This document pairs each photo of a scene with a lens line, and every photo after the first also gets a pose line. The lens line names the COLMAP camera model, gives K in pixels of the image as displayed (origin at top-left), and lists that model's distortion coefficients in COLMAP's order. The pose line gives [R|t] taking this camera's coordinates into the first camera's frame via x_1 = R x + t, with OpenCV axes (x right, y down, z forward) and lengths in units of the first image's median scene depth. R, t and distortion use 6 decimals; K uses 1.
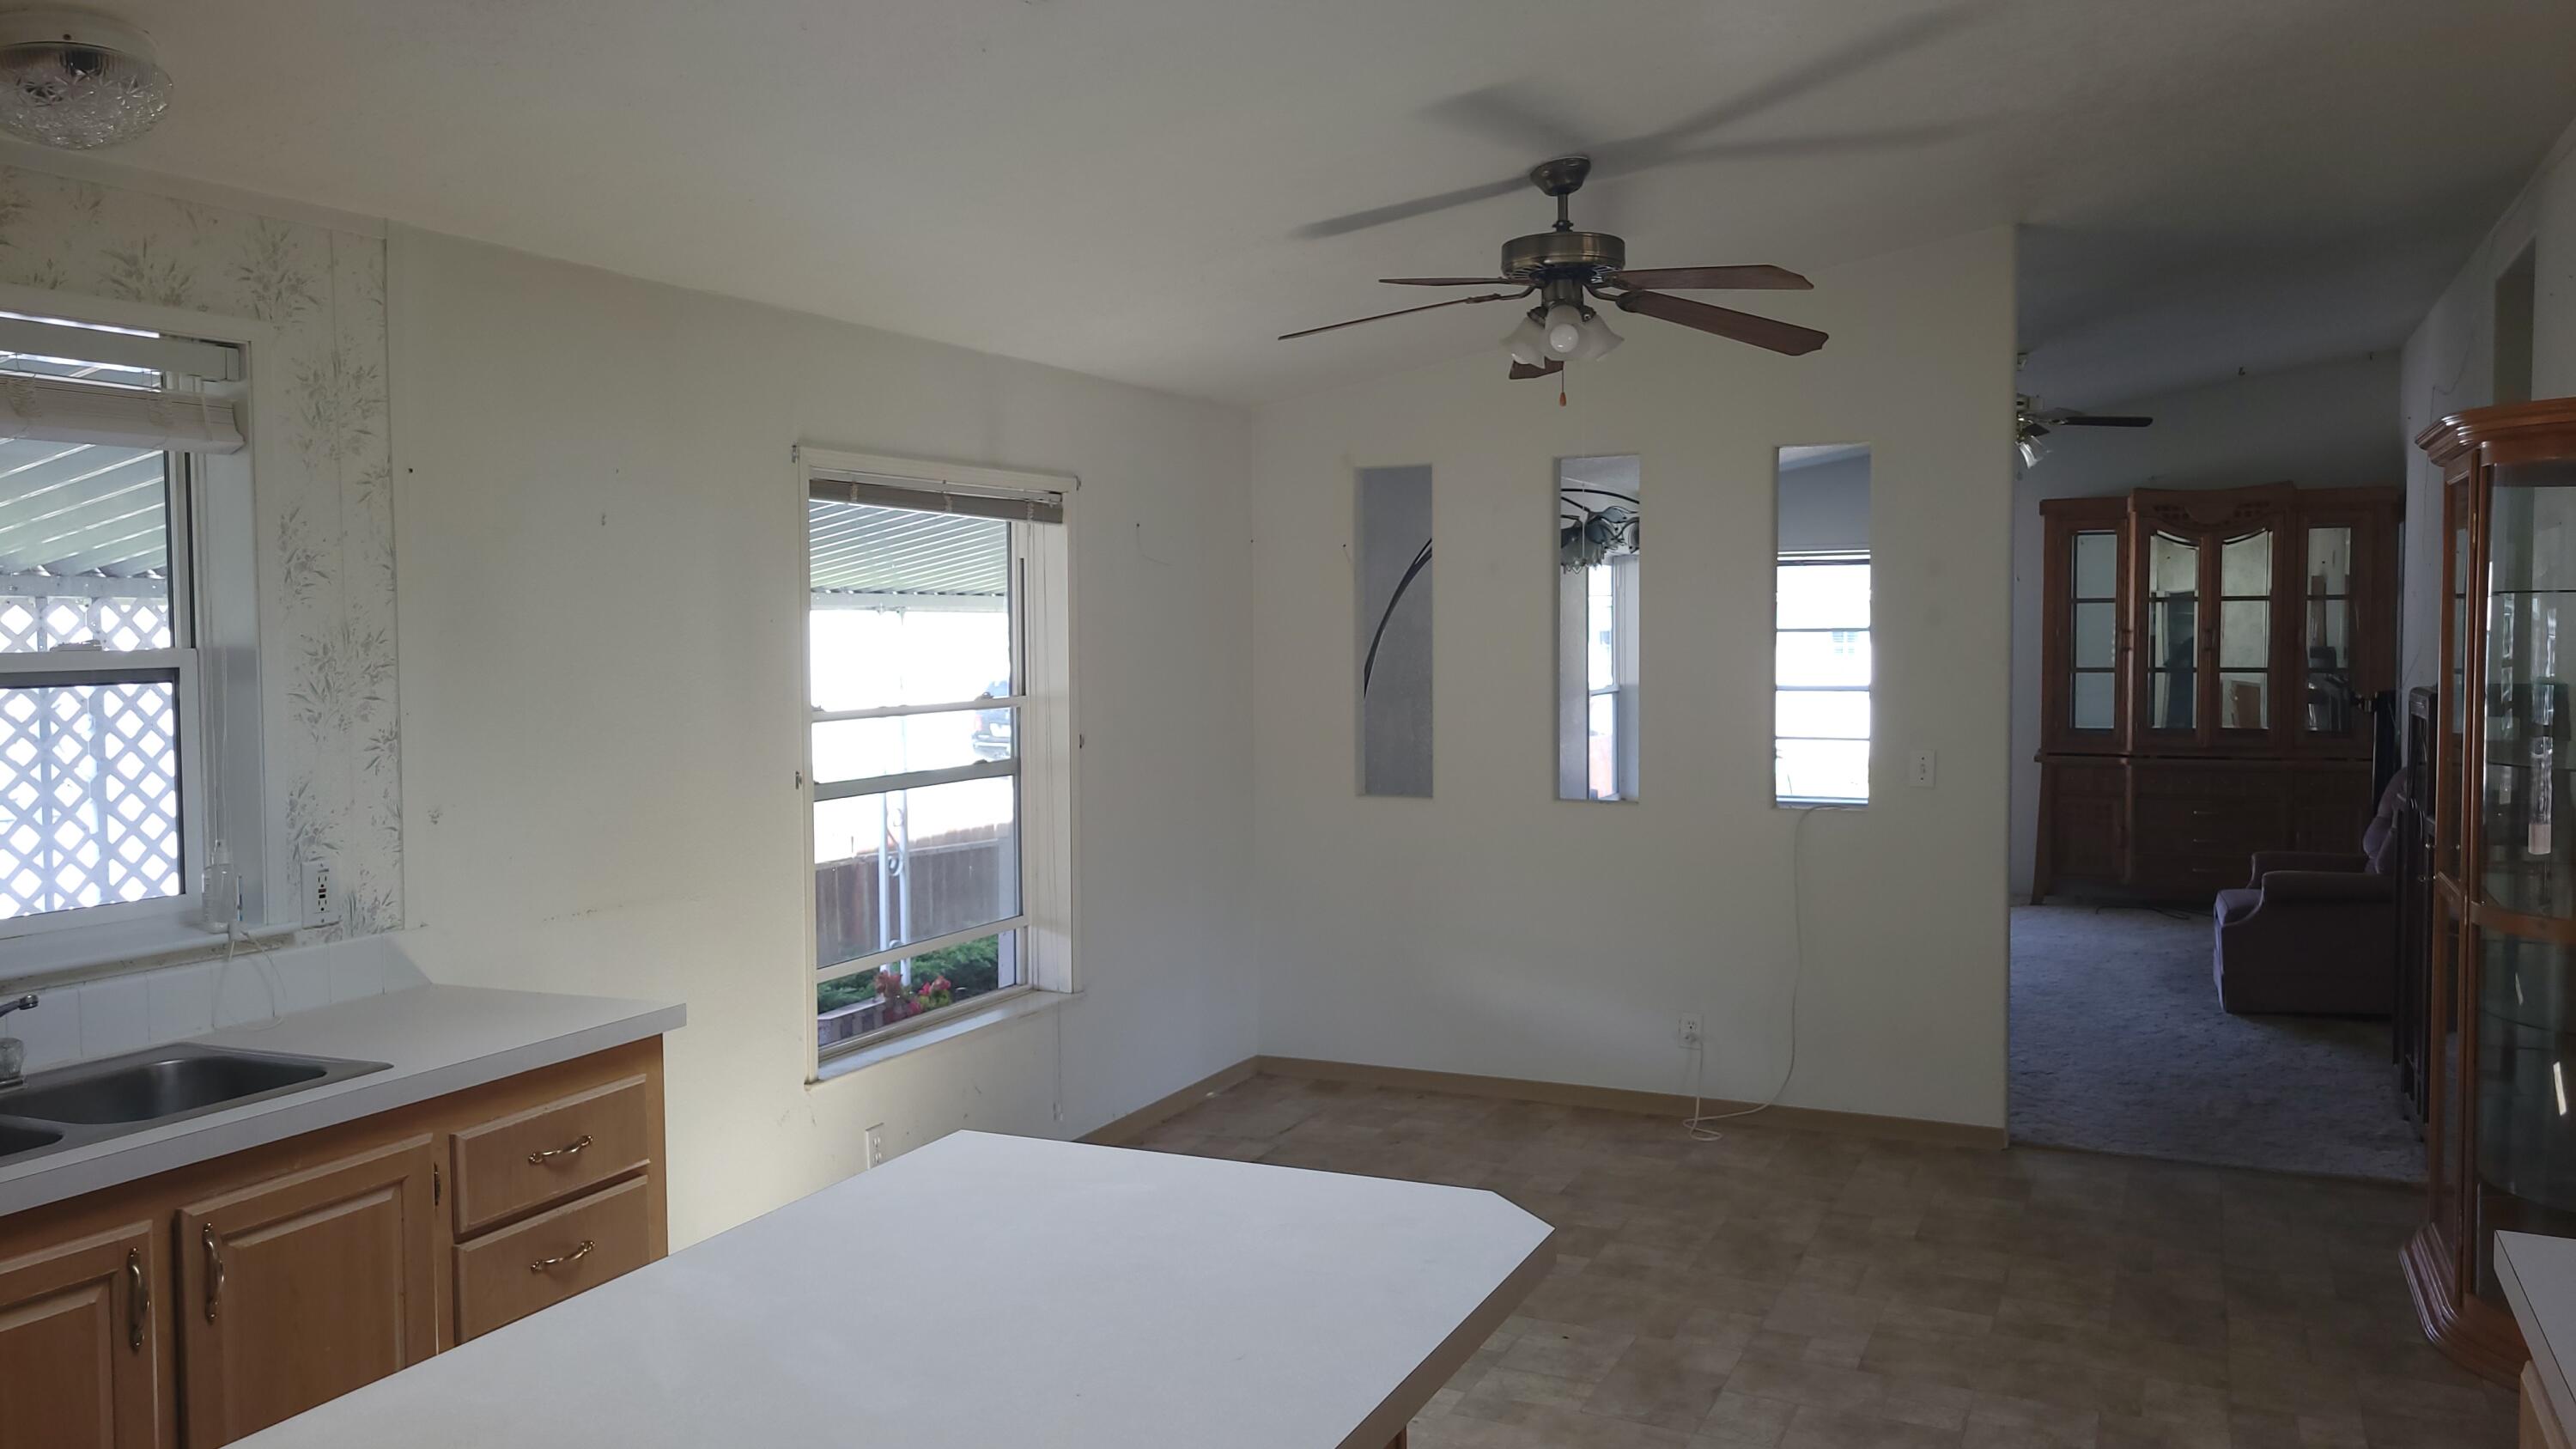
lens RADIAL K [[1939.3, 0, 1298.1], [0, 1939.3, 729.0], [0, 0, 1]] dist [0.065221, -0.037459]
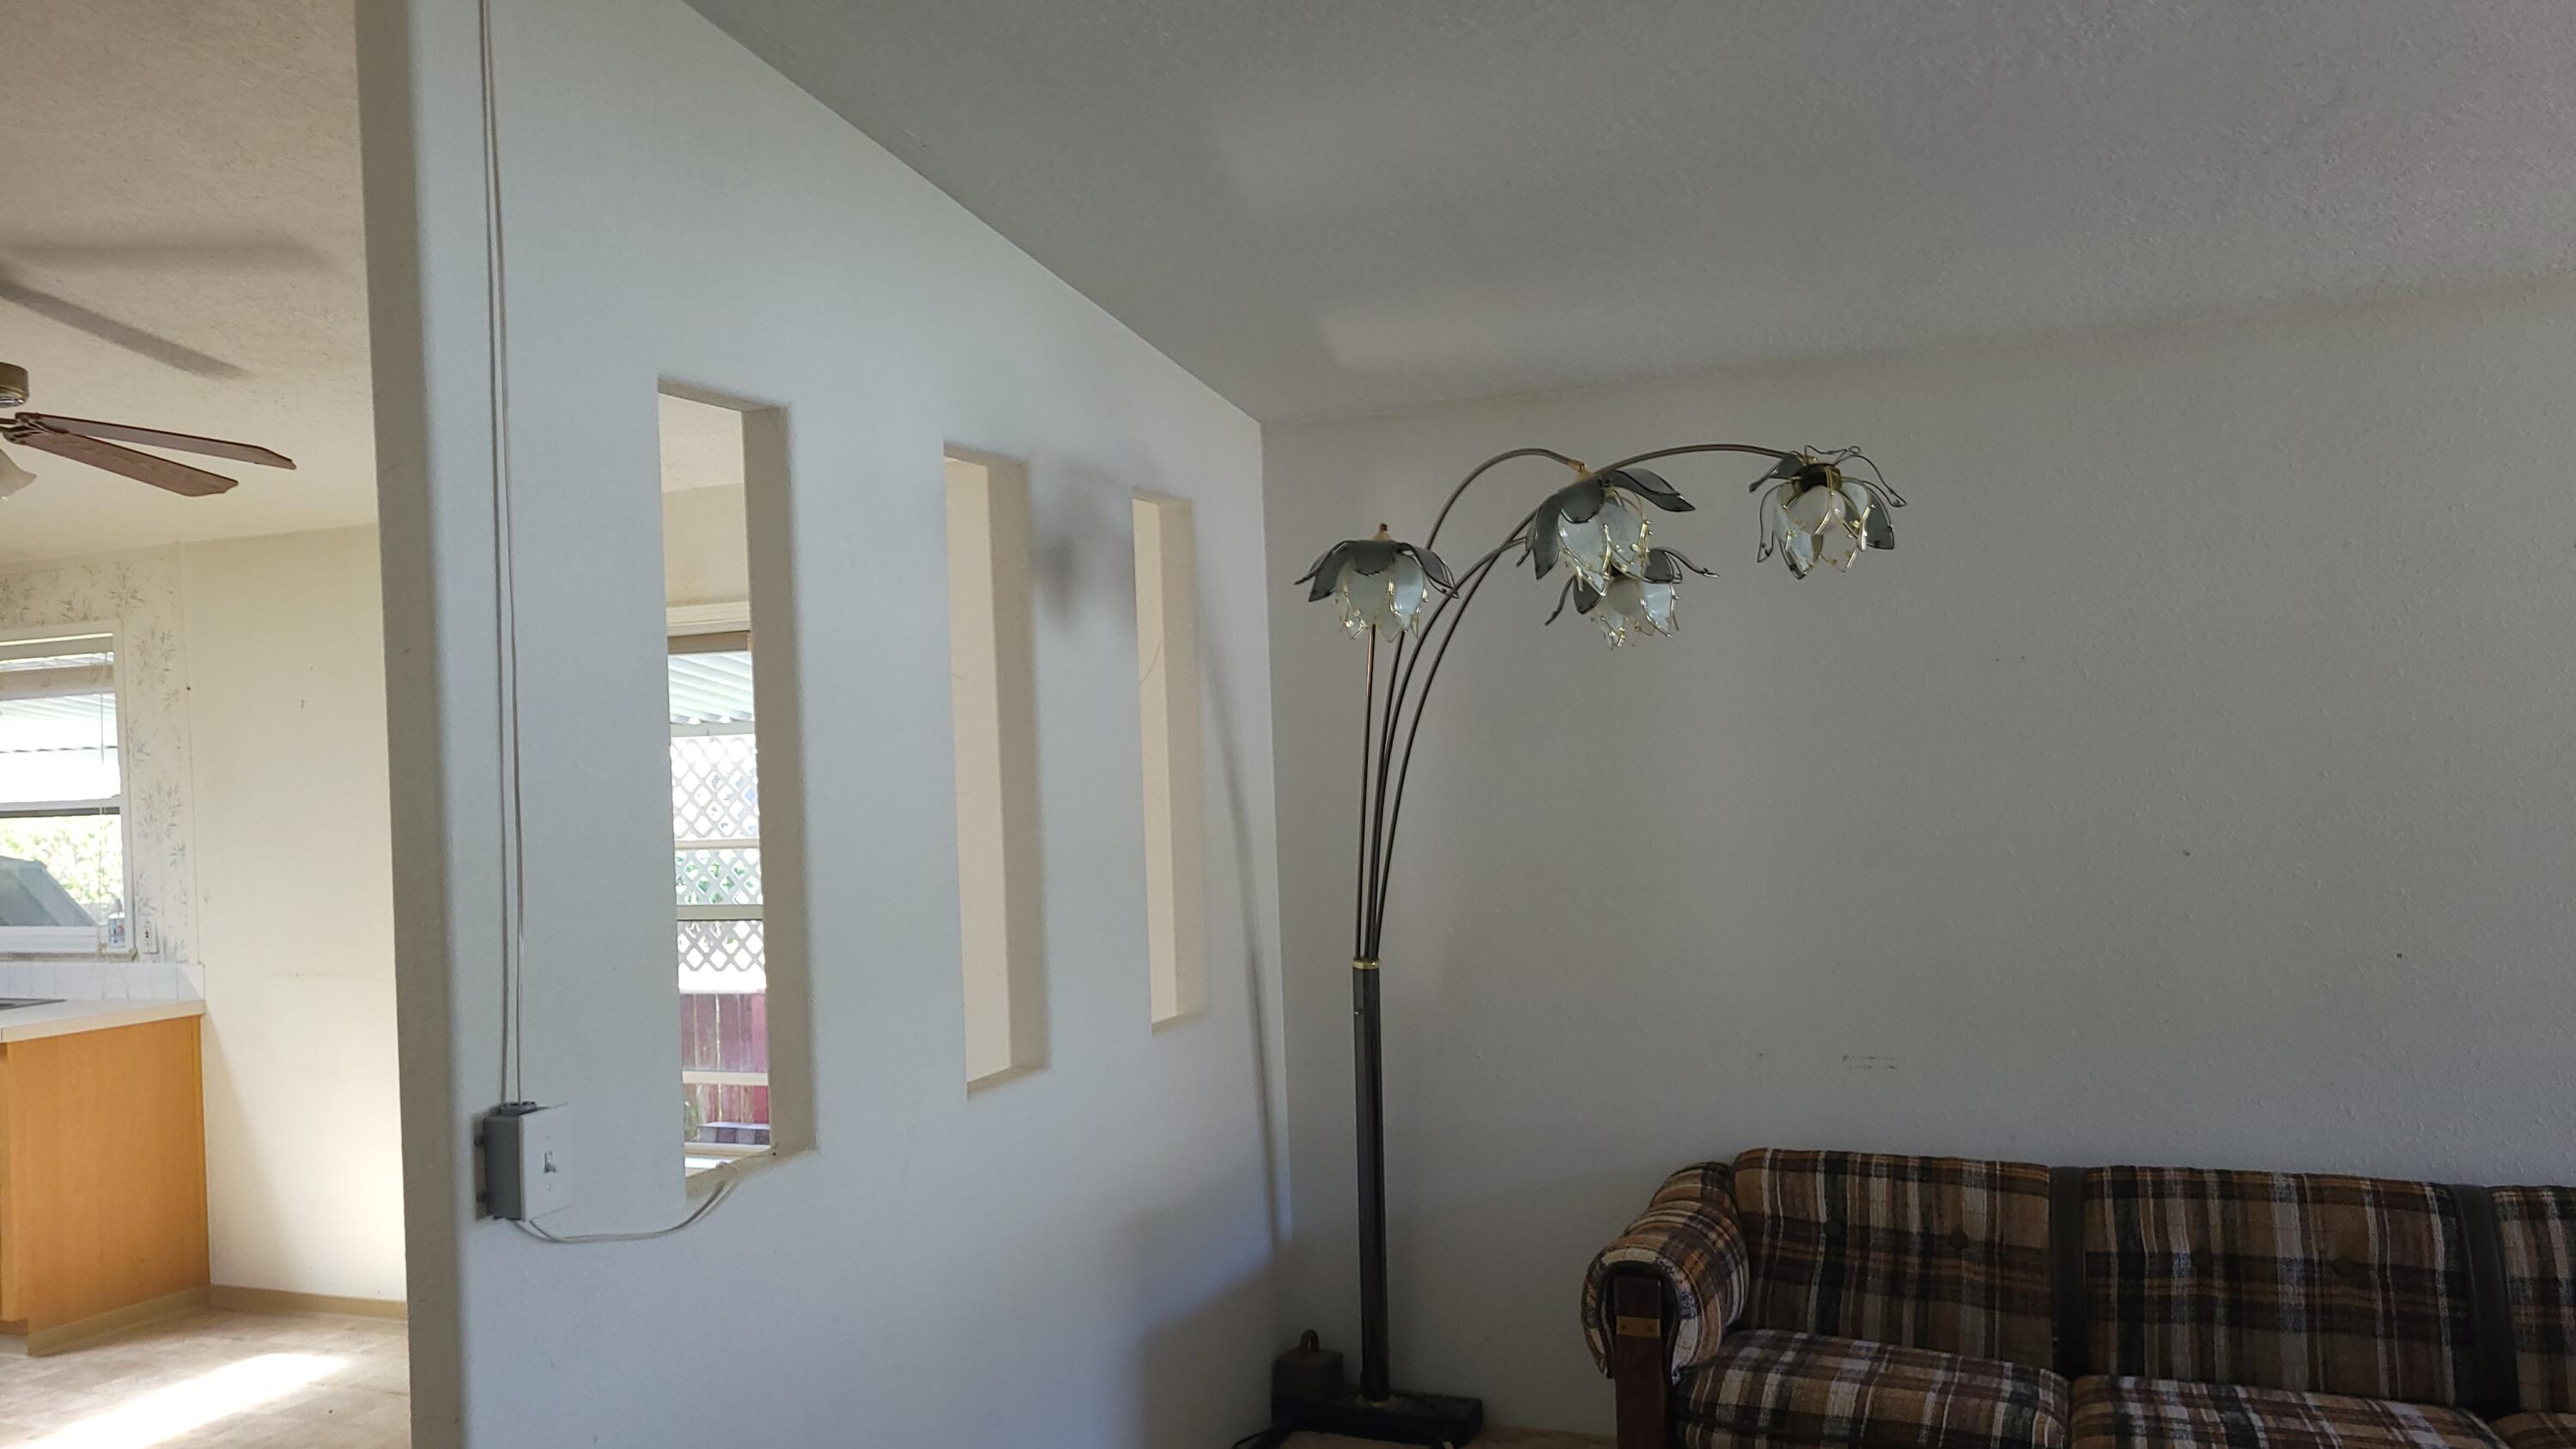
lens RADIAL K [[1939.3, 0, 1286.0], [0, 1939.3, 726.4], [0, 0, 1]] dist [0.065221, -0.037459]
pose [[0.015509, 0.007971, -0.999848, 1.263739], [-0.010540, 0.999914, 0.007808, -0.125583], [0.999824, 0.010418, 0.015591, 1.952752]]
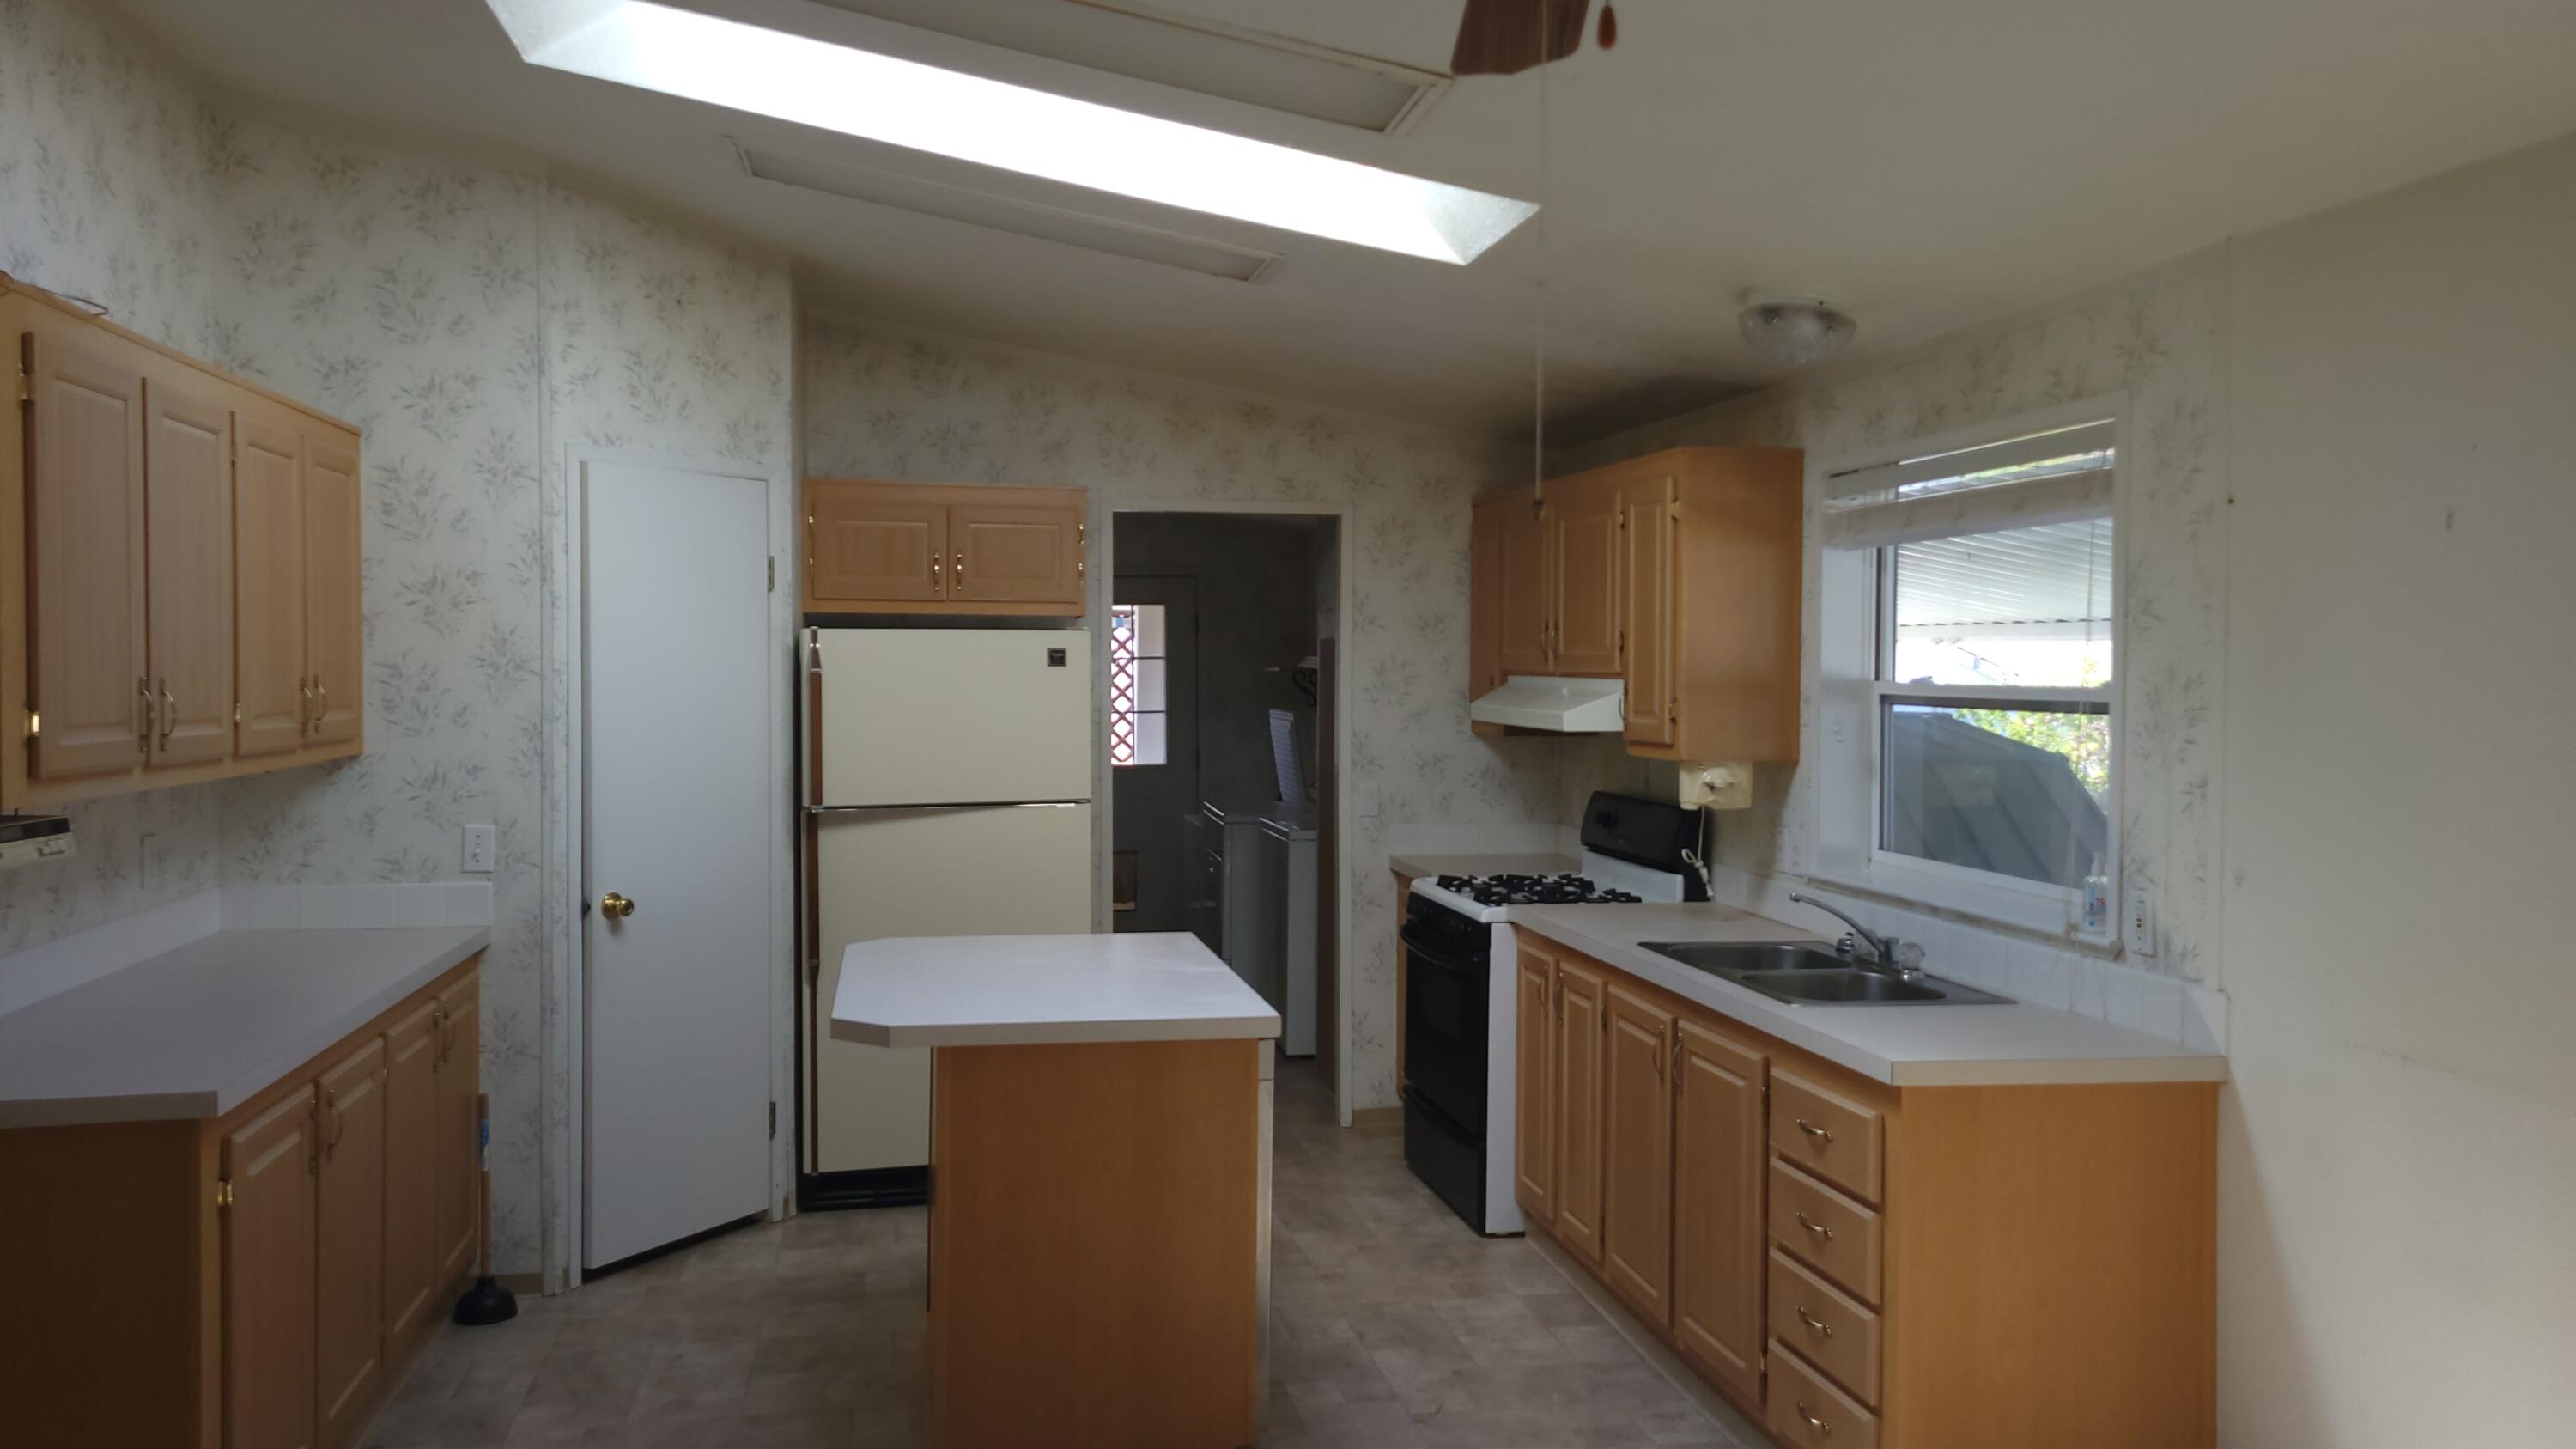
lens RADIAL K [[1939.3, 0, 1302.0], [0, 1939.3, 719.8], [0, 0, 1]] dist [0.065221, -0.037459]
pose [[-0.802079, 0.020880, -0.596852, 0.471428], [-0.030532, 0.996648, 0.075898, -0.087848], [0.596437, 0.079099, -0.798753, 1.527679]]
